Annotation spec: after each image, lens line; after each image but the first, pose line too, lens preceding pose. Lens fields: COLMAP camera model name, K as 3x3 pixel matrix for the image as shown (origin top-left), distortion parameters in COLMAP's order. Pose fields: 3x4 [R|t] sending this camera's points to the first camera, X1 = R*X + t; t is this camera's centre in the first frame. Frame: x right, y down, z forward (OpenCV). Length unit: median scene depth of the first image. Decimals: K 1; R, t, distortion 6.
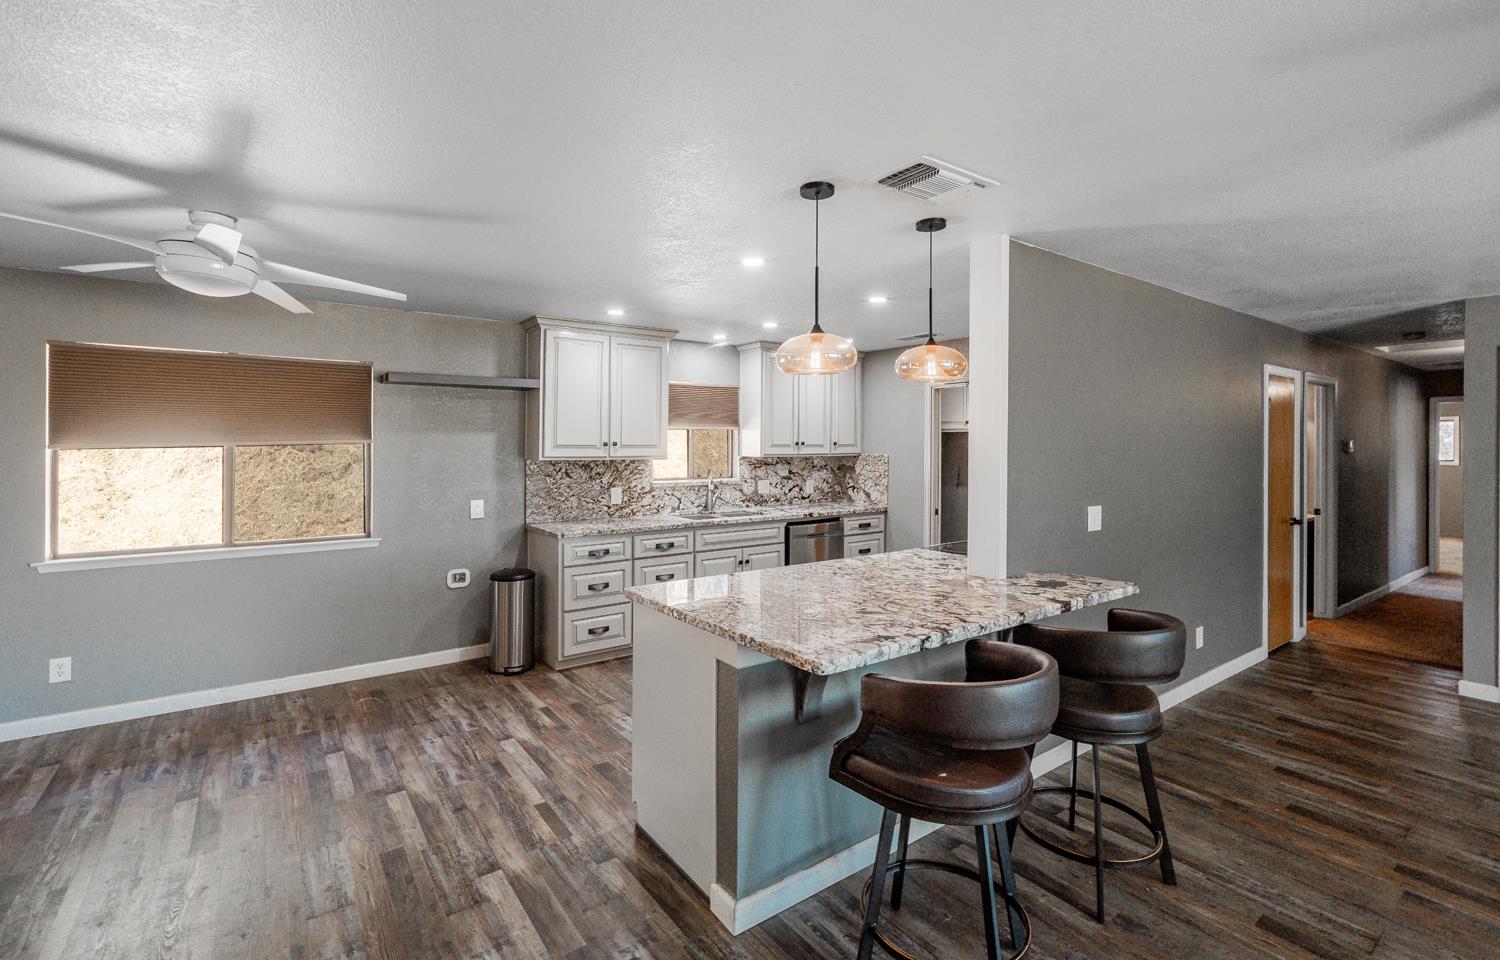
lens RADIAL K [[632.5, 0, 752.4], [0, 632.5, 436.0], [0, 0, 1]] dist [-0.002189, 0.000133]
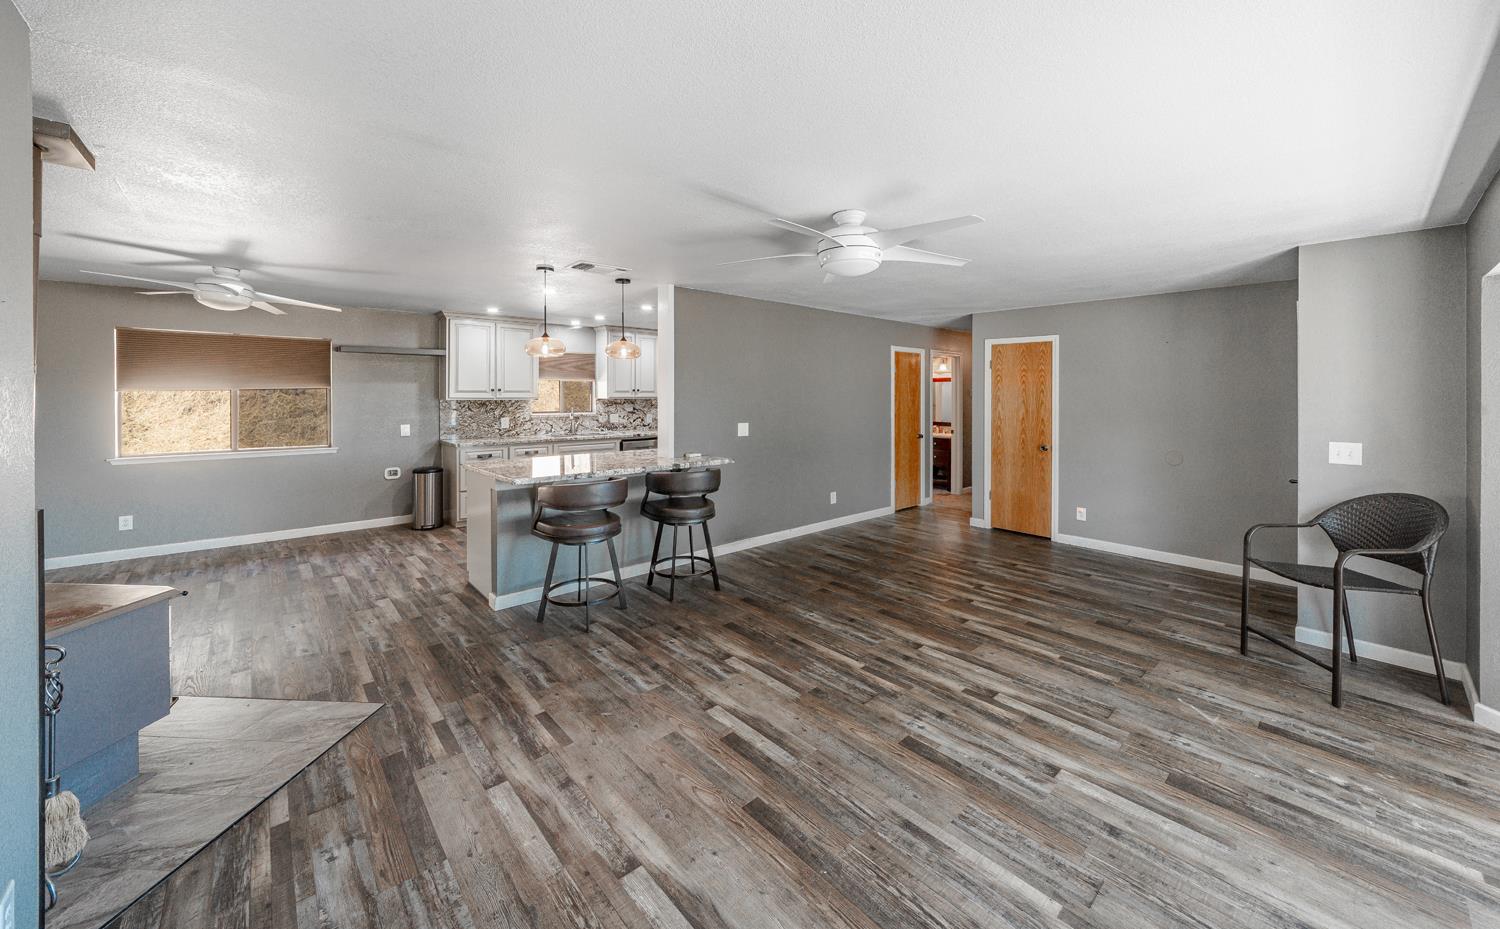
lens RADIAL K [[501.4, 0, 756.9], [0, 501.4, 393.5], [0, 0, 1]] dist [-0.008706, -0.000078]
pose [[0.991758, 0.002580, 0.128102, 0.288859], [-0.004622, 0.999867, 0.015651, -0.001684], [-0.128045, -0.016114, 0.991637, -0.370532]]
